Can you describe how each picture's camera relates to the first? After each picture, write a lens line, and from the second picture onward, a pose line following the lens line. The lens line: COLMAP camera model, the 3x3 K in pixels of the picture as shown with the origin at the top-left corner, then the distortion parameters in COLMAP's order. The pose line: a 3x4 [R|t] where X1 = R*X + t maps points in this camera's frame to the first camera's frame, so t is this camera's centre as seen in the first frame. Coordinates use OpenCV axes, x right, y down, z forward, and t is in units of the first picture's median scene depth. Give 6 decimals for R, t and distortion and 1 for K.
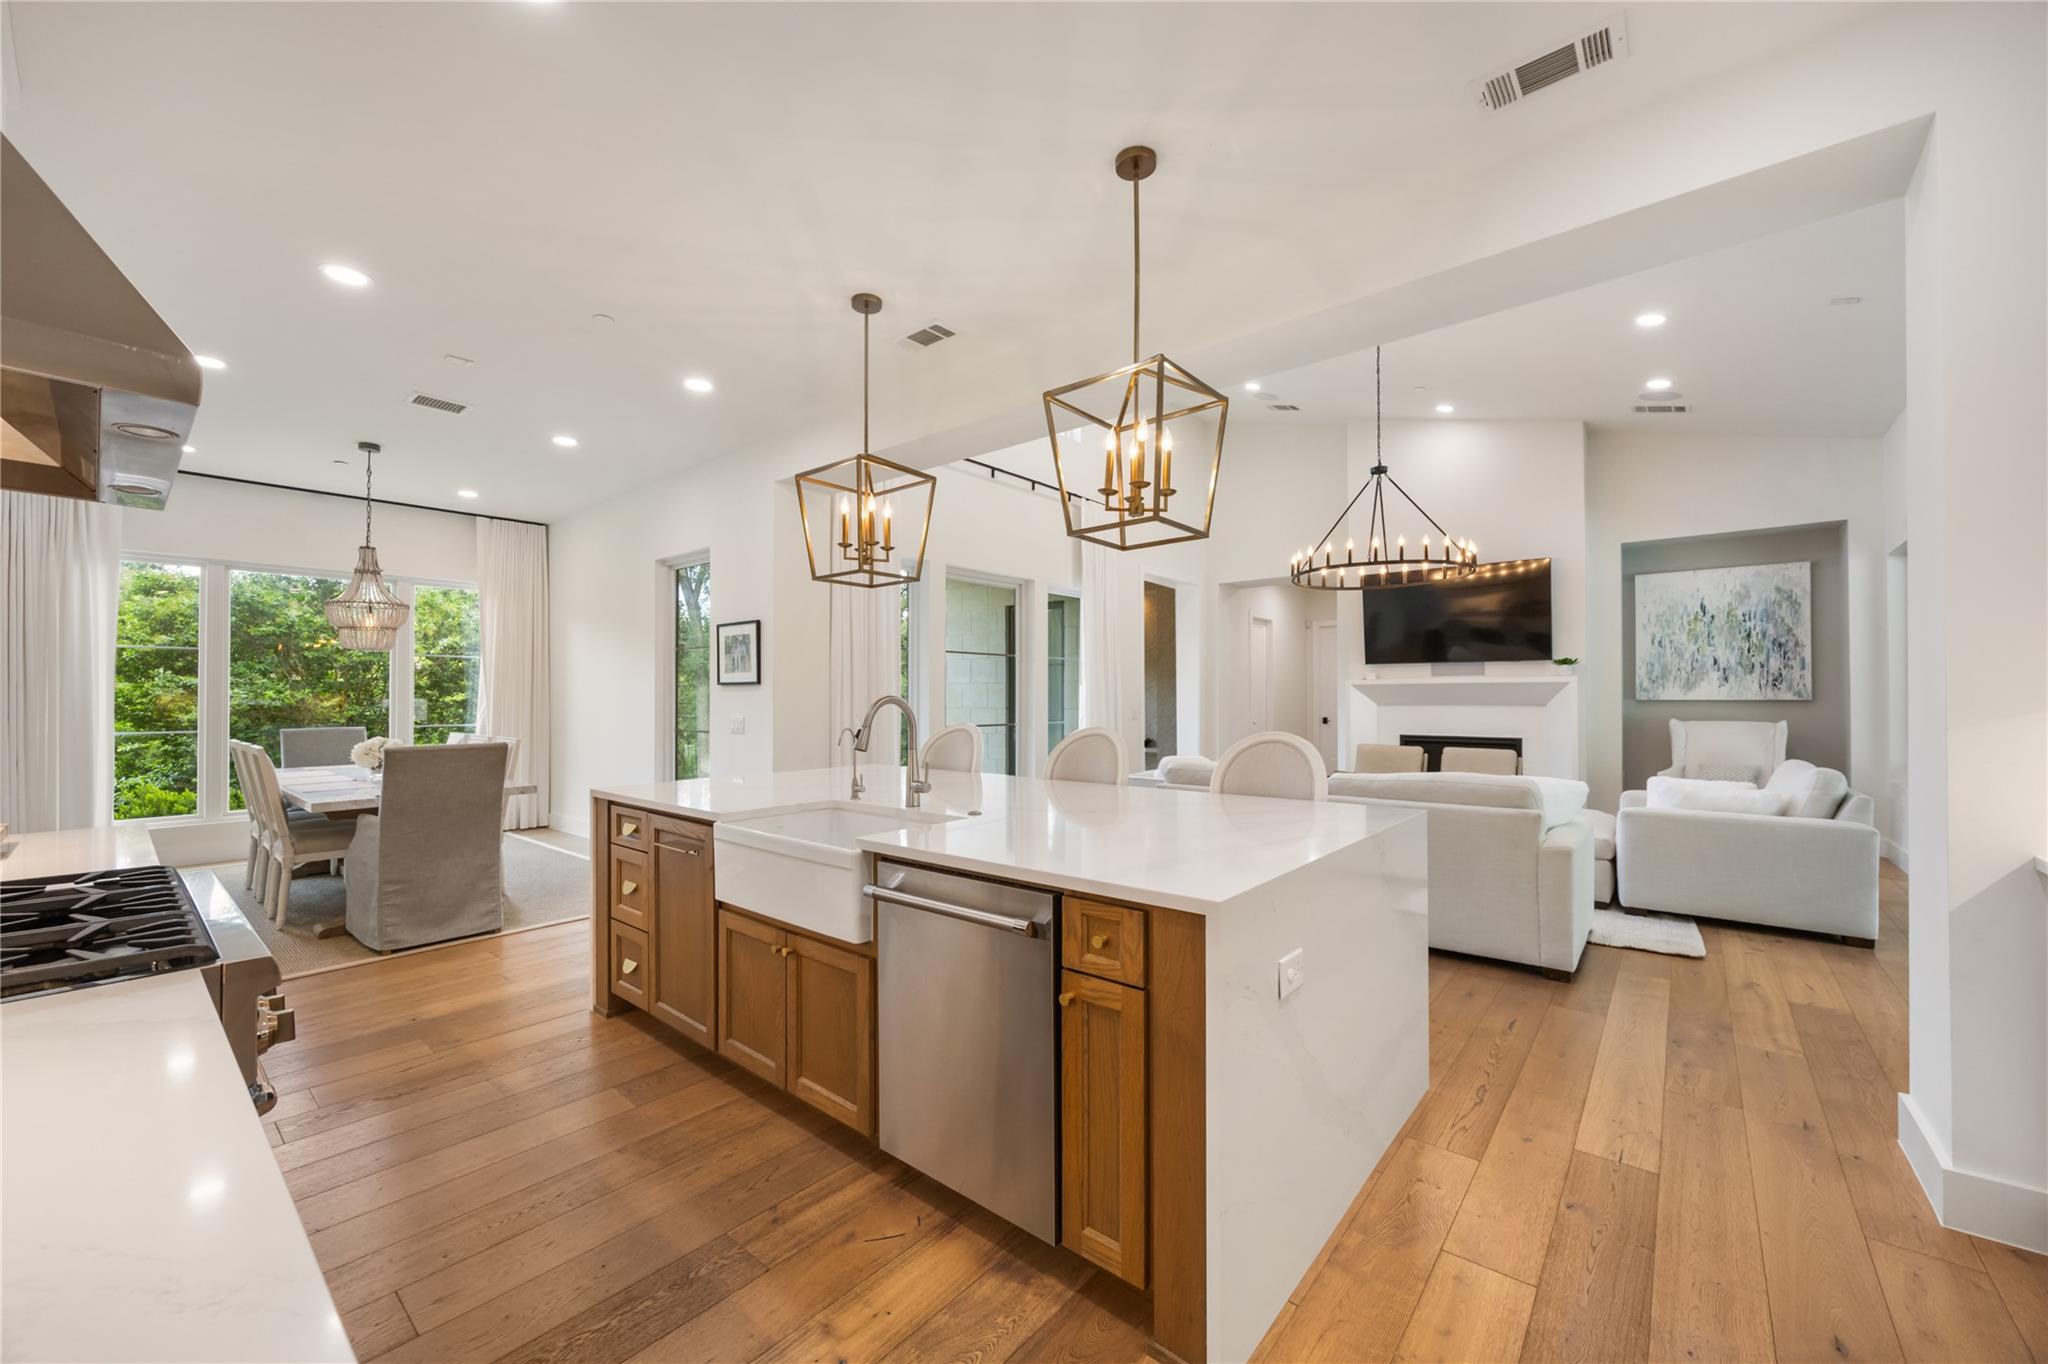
lens RADIAL K [[795.5, 0, 1009.8], [0, 795.5, 689.6], [0, 0, 1]] dist [-0.003464, 0.000377]
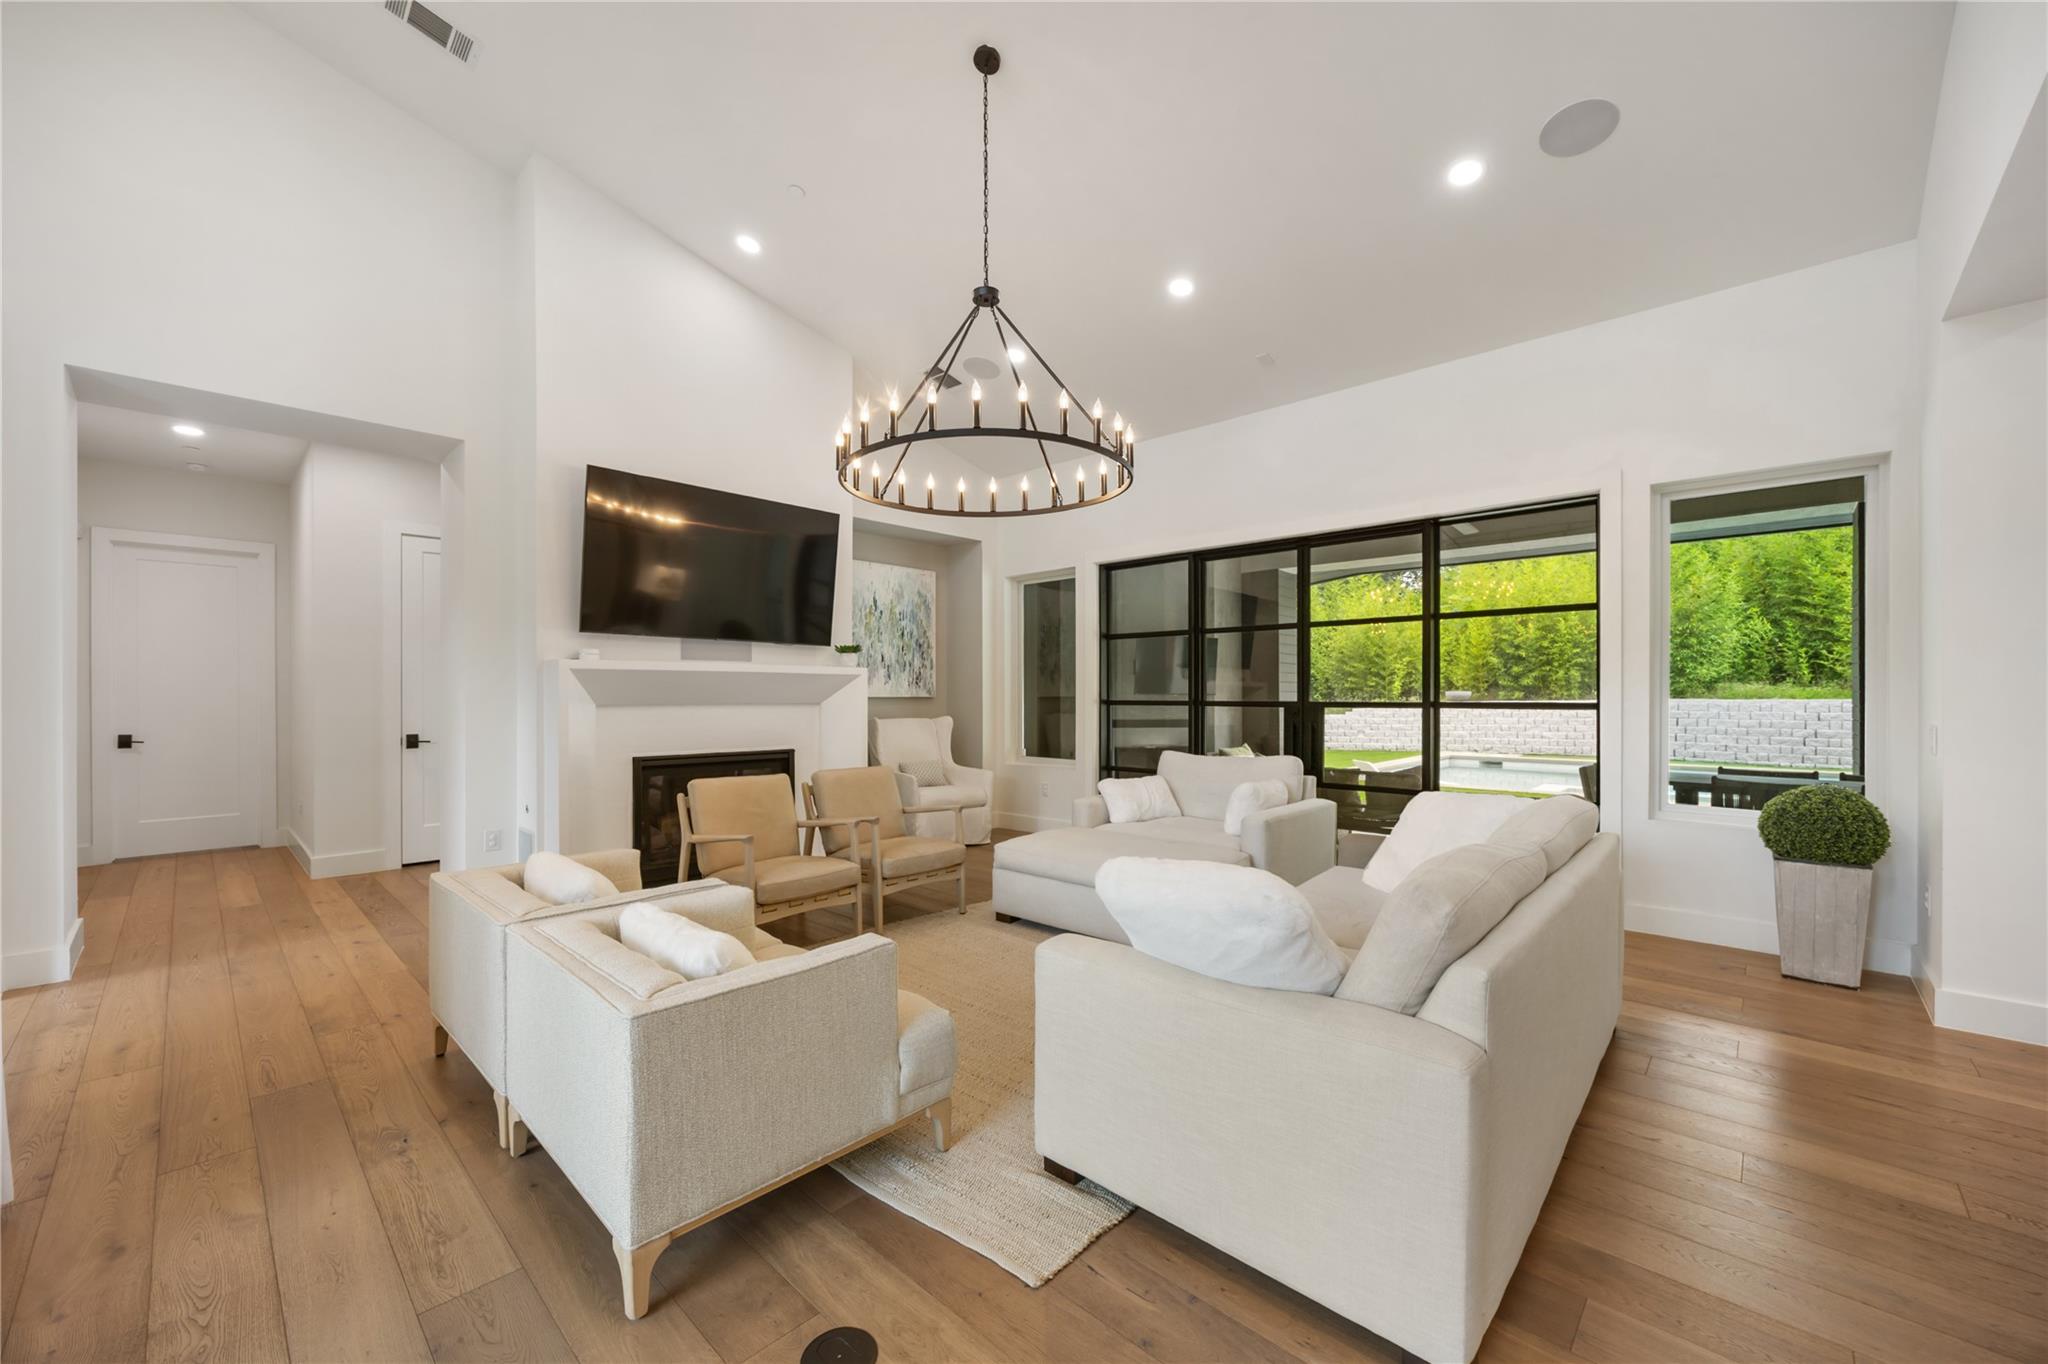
lens RADIAL K [[795.5, 0, 1008.5], [0, 795.5, 692.2], [0, 0, 1]] dist [-0.003464, 0.000377]
pose [[0.033562, 0.003855, 0.999429, -0.095496], [-0.012425, 0.999917, -0.003439, 0.008885], [-0.999359, -0.012303, 0.033607, 0.841034]]
